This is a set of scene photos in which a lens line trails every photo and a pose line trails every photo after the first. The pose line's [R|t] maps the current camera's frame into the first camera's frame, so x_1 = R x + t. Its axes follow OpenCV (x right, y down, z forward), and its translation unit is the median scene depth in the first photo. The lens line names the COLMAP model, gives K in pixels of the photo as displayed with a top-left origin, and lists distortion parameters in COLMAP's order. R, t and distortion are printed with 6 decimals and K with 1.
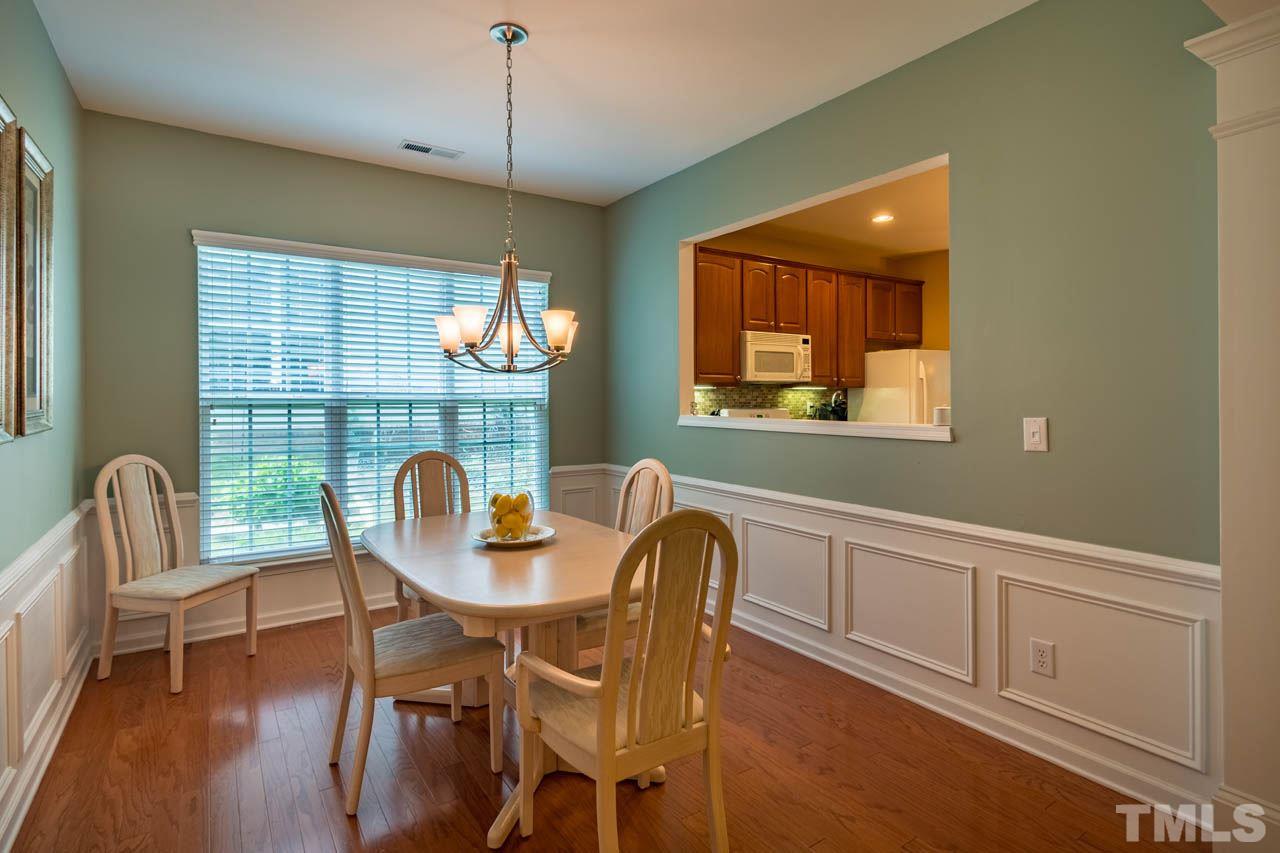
lens RADIAL K [[634.3, 0, 636.2], [0, 634.3, 421.5], [0, 0, 1]] dist [0.000718, 0.000121]
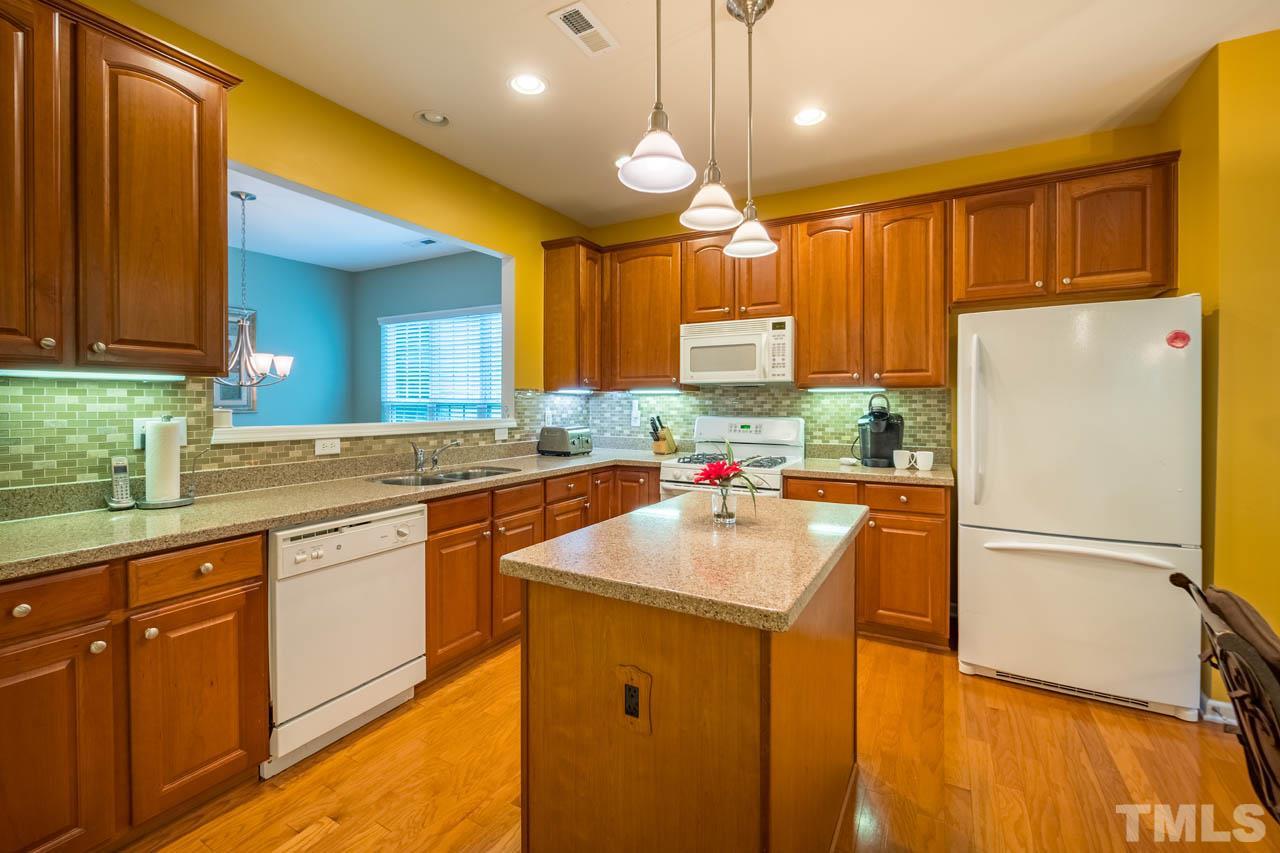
lens RADIAL K [[547.8, 0, 628.0], [0, 547.8, 410.5], [0, 0, 1]] dist [-0.002565, -0.000097]
pose [[0.451954, 0.015920, -0.891899, 0.796359], [-0.038933, 0.999240, -0.001893, -0.023285], [0.891191, 0.035579, 0.452231, 0.604974]]
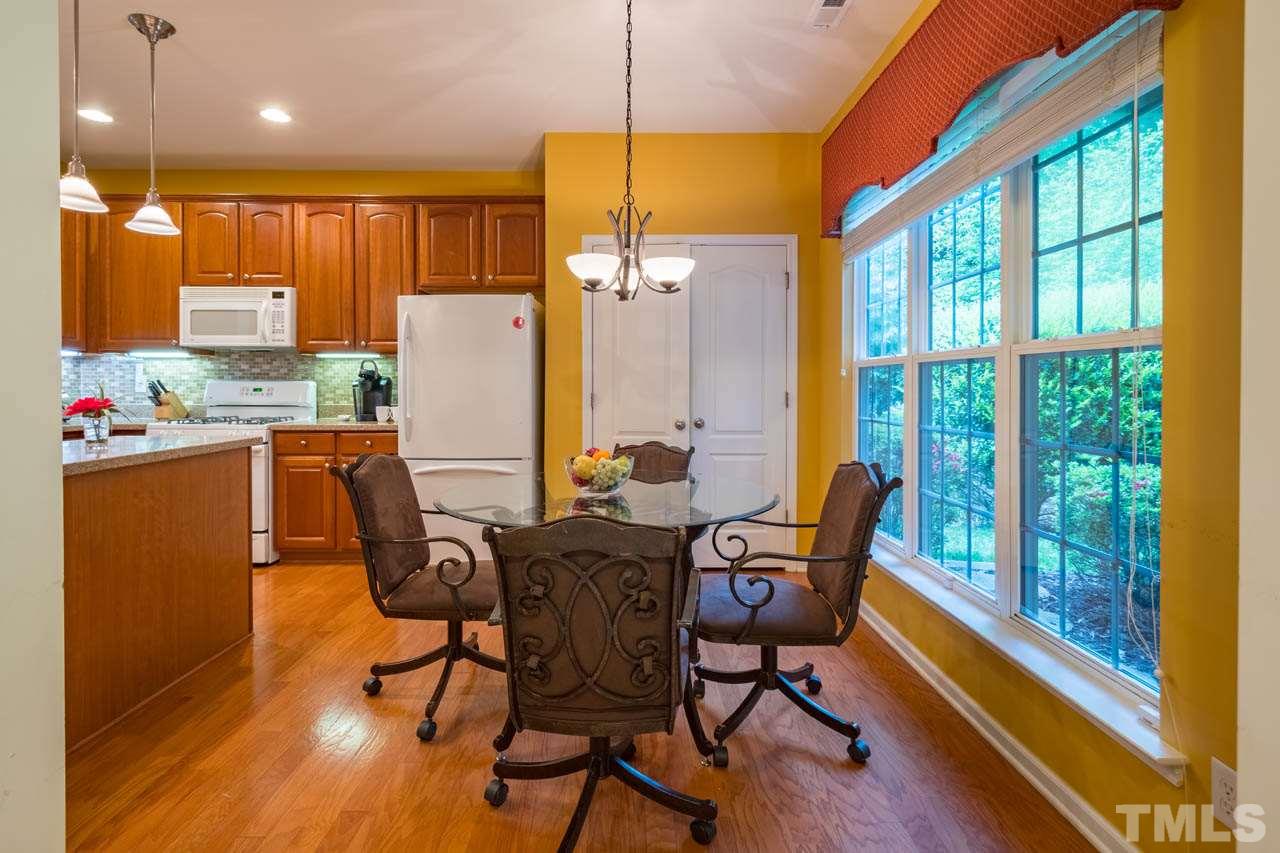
lens RADIAL K [[629.0, 0, 628.6], [0, 629.0, 392.5], [0, 0, 1]] dist [-0.001439, -0.000207]
pose [[0.835105, 0.013735, -0.549919, 1.126960], [-0.029424, 0.999372, -0.019723, -0.003314], [0.549303, 0.032652, 0.834985, 0.631275]]
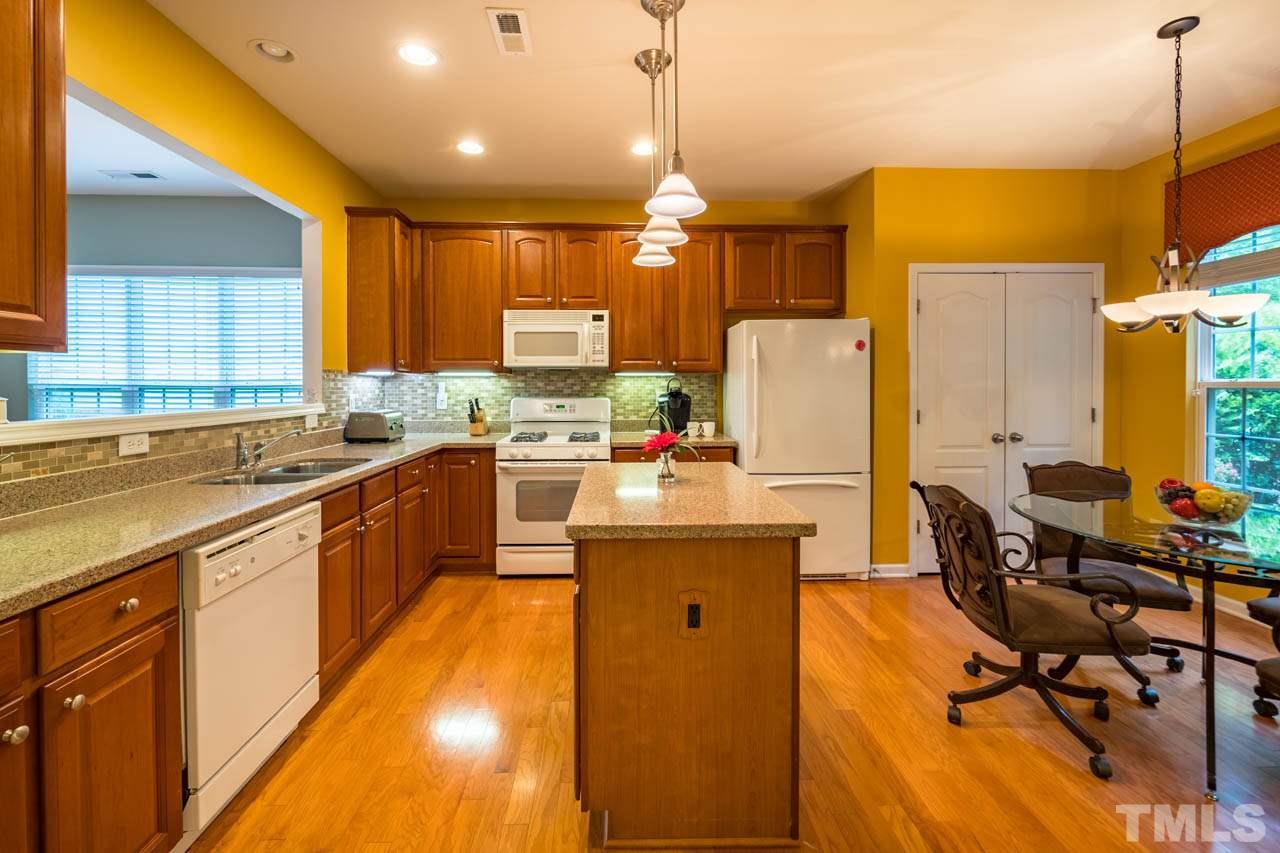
lens RADIAL K [[543.8, 0, 629.6], [0, 543.8, 393.2], [0, 0, 1]] dist [-0.000735, 0.000179]
pose [[0.854350, 0.011146, -0.519578, 0.718045], [-0.023145, 0.999594, -0.016615, -0.017861], [0.519182, 0.026220, 0.854261, 0.442423]]
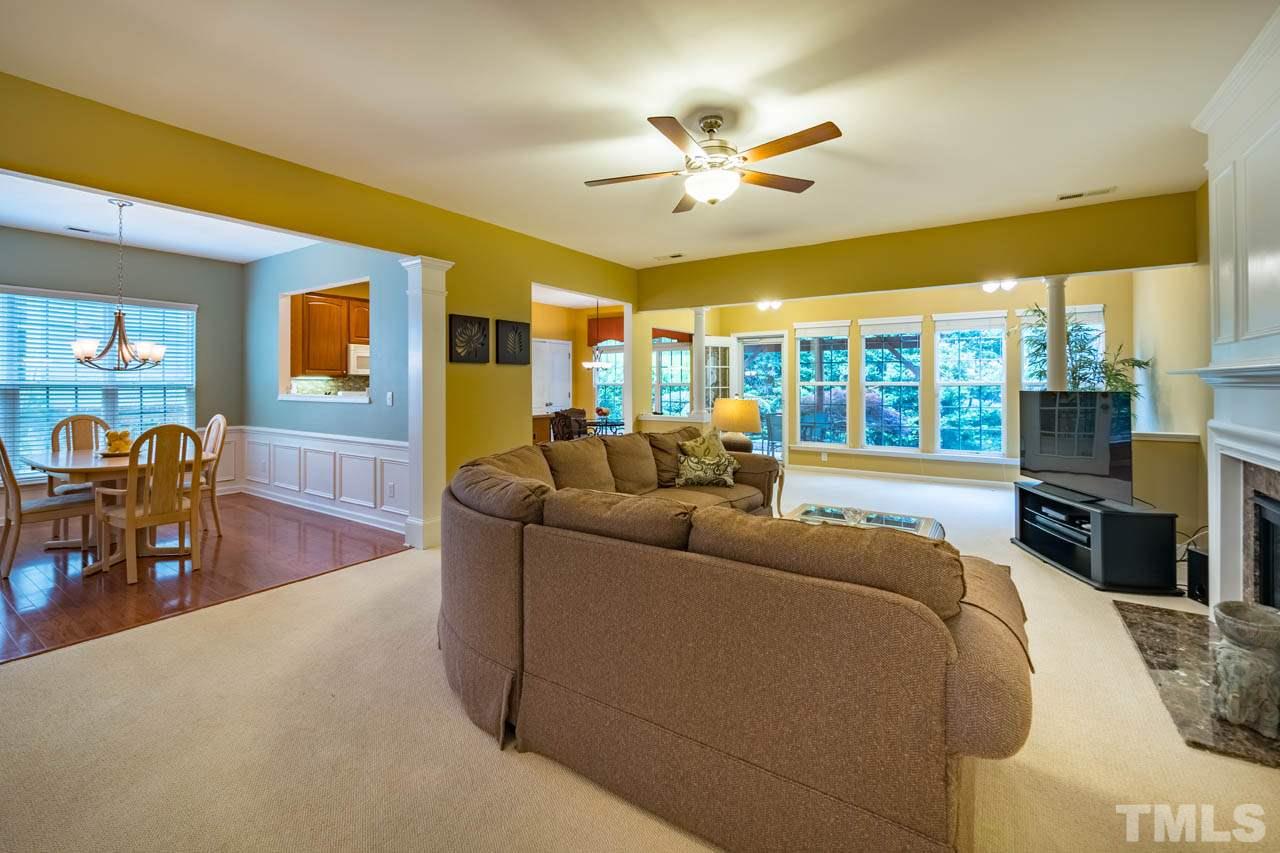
lens RADIAL K [[543.8, 0, 629.6], [0, 543.8, 393.2], [0, 0, 1]] dist [-0.000735, 0.000179]
pose [[0.927804, -0.003288, 0.373055, 0.320356], [0.012227, 0.999692, -0.021597, 0.024948], [-0.372869, 0.024599, 0.927558, -0.582556]]
